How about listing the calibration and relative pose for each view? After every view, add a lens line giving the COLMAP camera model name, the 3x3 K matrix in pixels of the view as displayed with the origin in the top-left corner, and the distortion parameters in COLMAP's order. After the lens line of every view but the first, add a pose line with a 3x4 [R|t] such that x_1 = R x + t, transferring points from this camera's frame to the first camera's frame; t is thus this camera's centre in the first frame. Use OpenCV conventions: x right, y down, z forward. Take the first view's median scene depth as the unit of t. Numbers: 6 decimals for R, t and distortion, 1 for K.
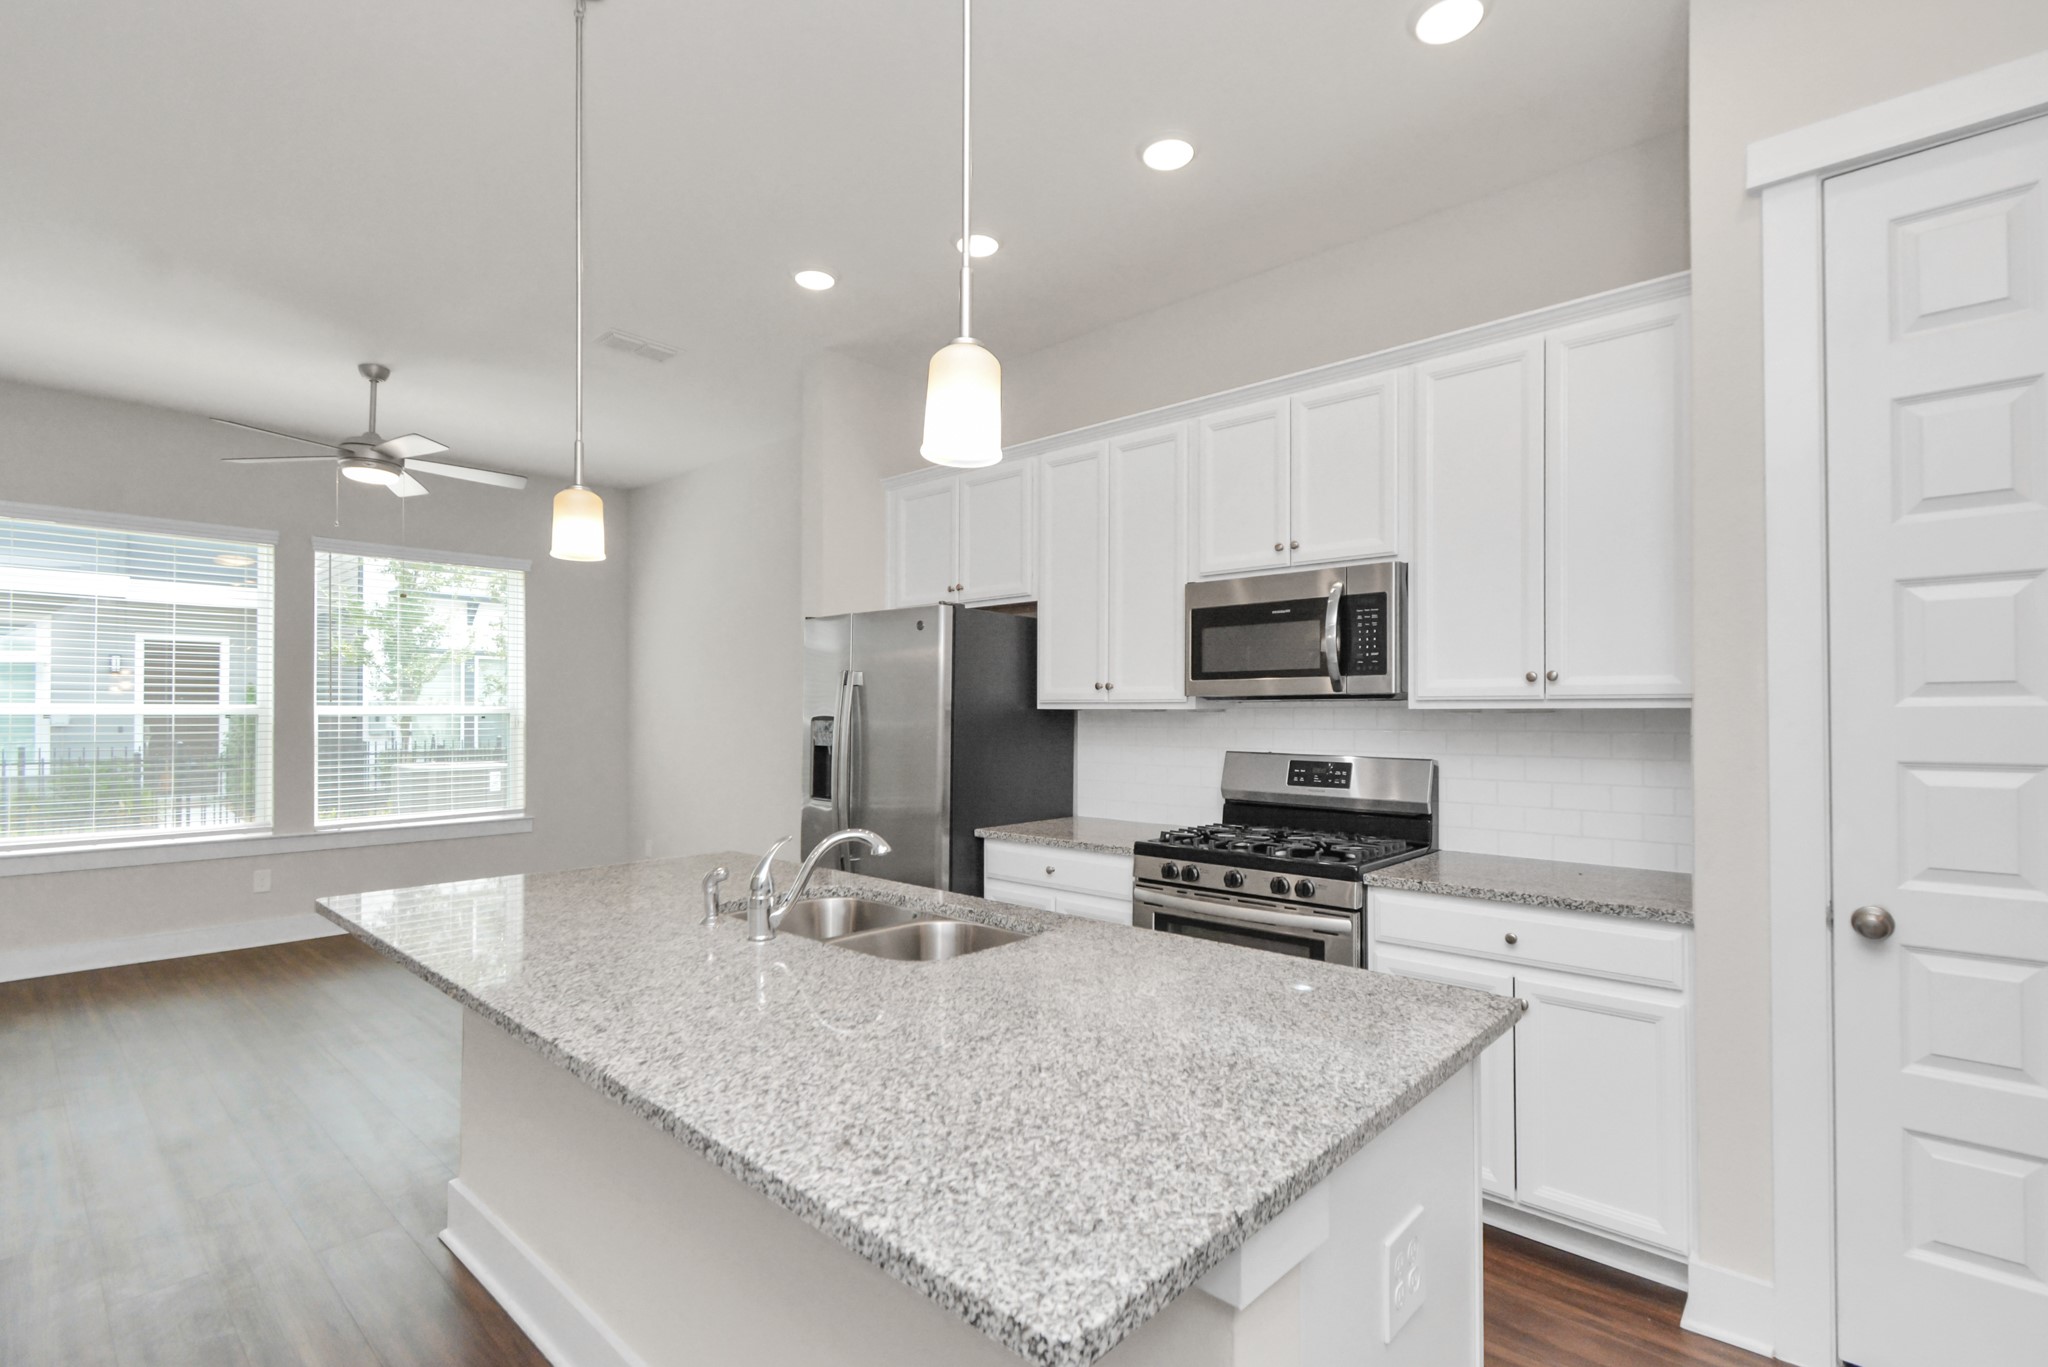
lens RADIAL K [[944.0, 0, 1023.9], [0, 944.0, 695.1], [0, 0, 1]] dist [0.004479, 0.001000]
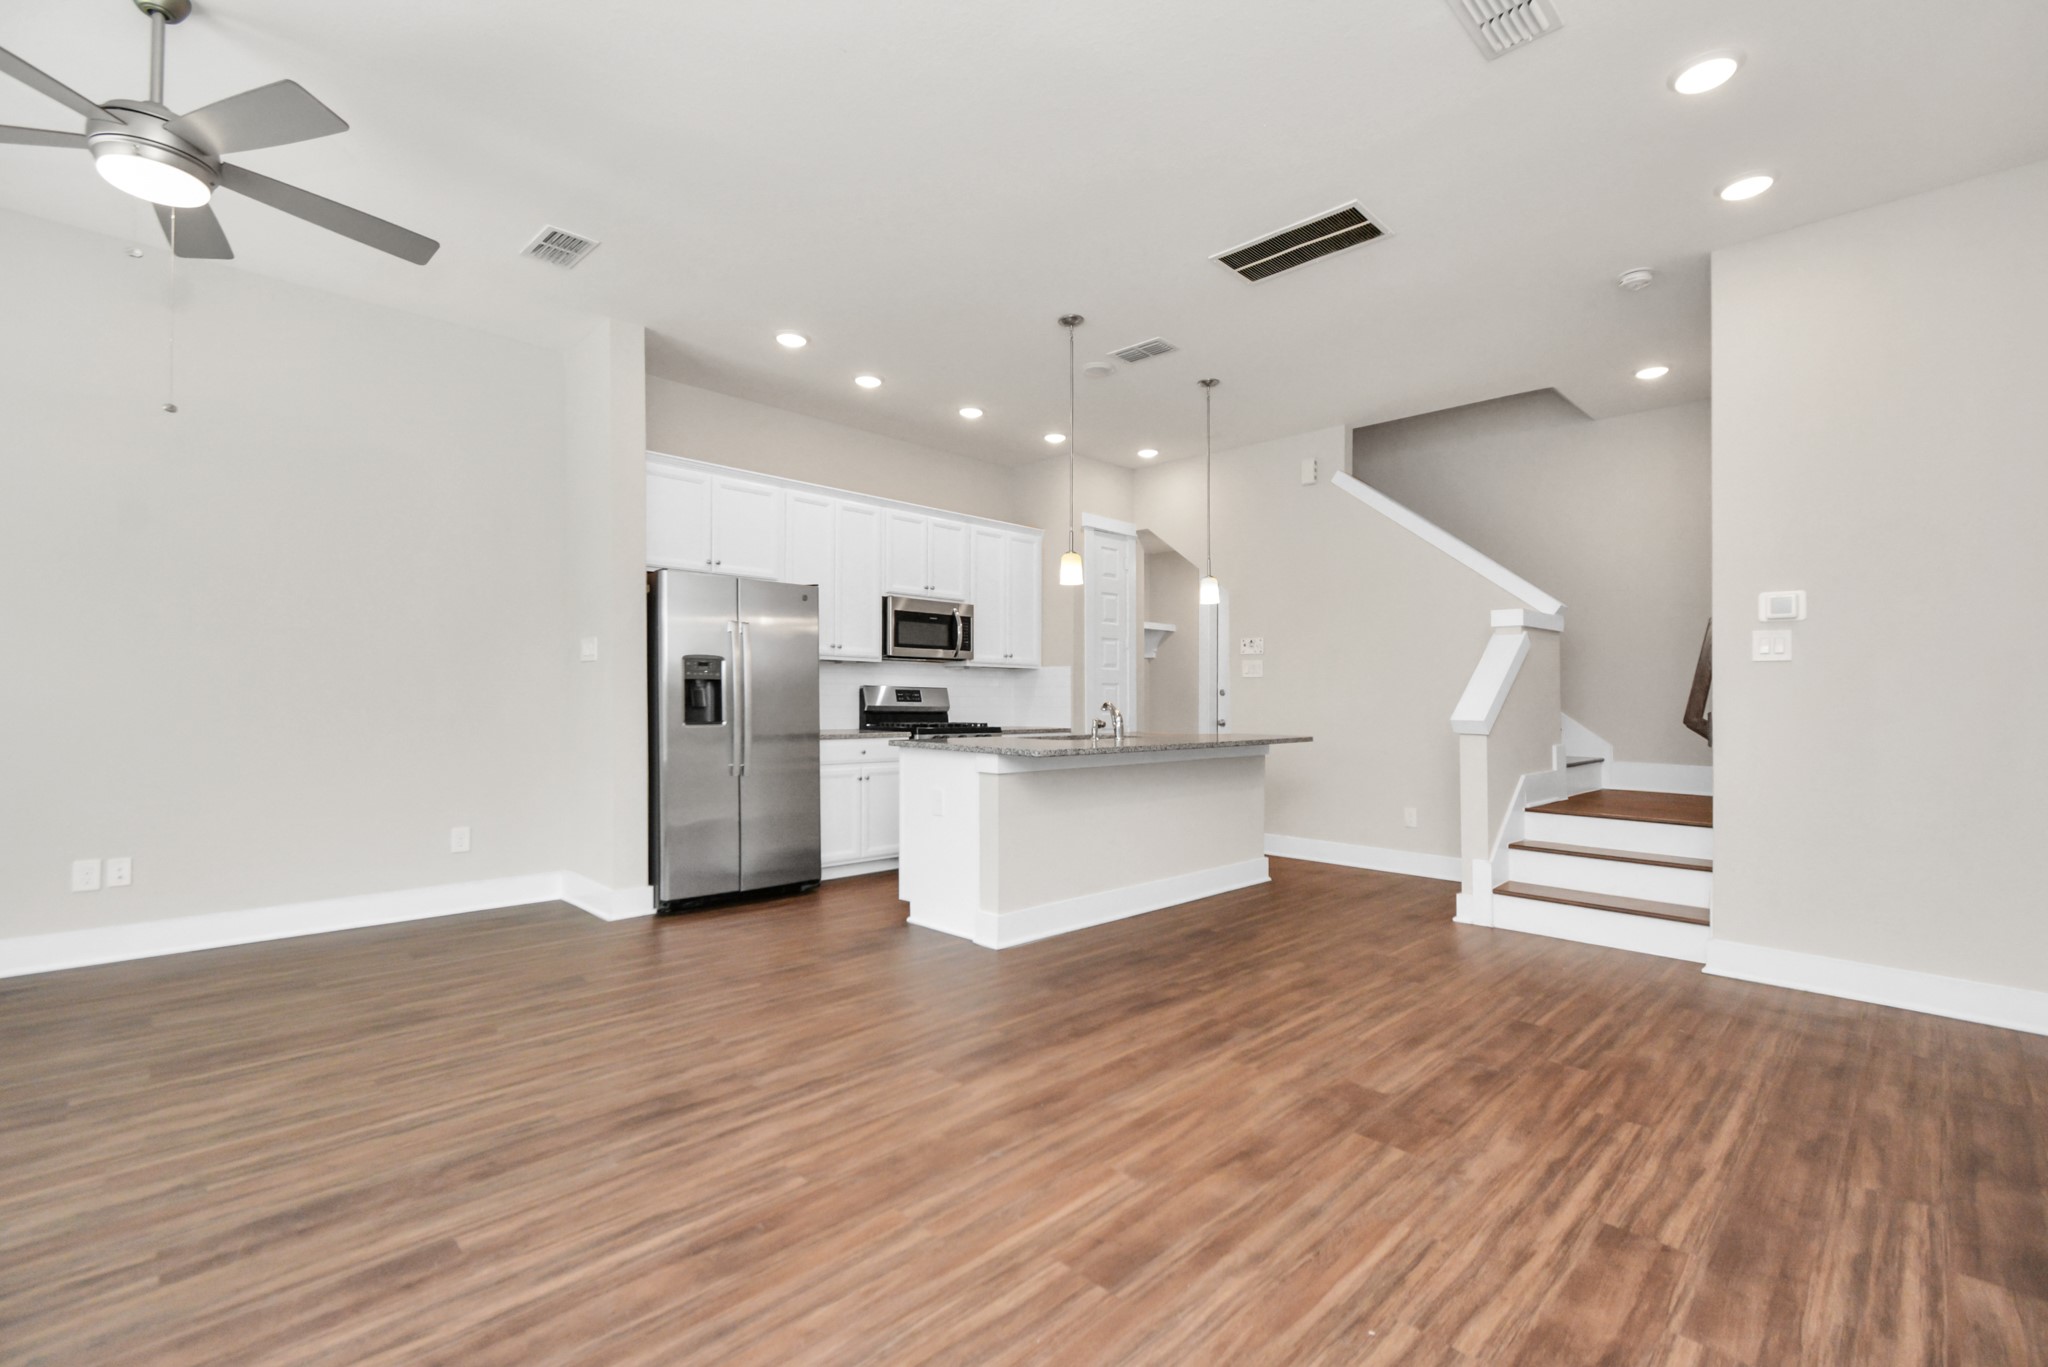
lens RADIAL K [[904.9, 0, 1025.0], [0, 904.9, 689.0], [0, 0, 1]] dist [0.006108, -0.002940]
pose [[0.048060, 0.012242, 0.998769, -1.811223], [-0.027352, 0.999566, -0.010936, 0.090543], [-0.998470, -0.026793, 0.048374, 0.702290]]
